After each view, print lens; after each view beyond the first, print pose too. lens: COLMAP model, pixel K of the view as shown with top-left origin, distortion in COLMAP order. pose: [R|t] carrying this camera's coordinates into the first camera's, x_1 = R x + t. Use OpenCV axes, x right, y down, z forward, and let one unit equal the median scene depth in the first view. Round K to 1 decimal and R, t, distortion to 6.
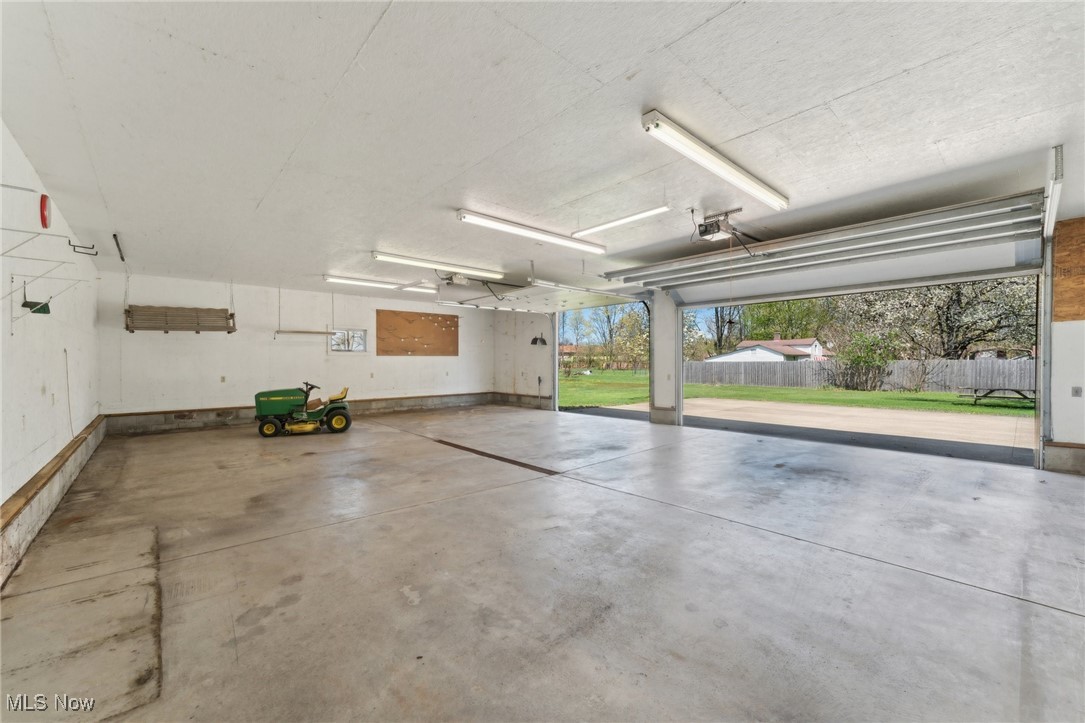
lens RADIAL K [[430.0, 0, 538.7], [0, 430.0, 365.3], [0, 0, 1]] dist [-0.000241, 0.000167]
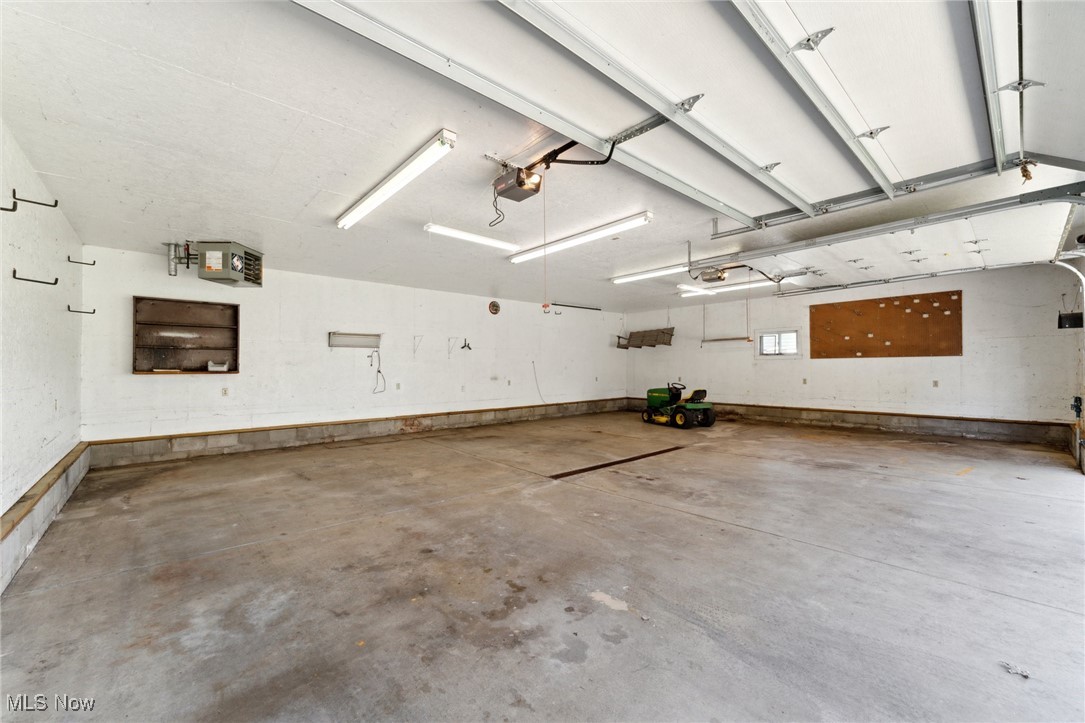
lens RADIAL K [[430.0, 0, 539.0], [0, 430.0, 361.4], [0, 0, 1]] dist [-0.000241, 0.000167]
pose [[0.002577, -0.010876, -0.999938, 0.473384], [-0.003673, 0.999934, -0.010886, -0.005043], [0.999990, 0.003700, 0.002537, 0.434749]]
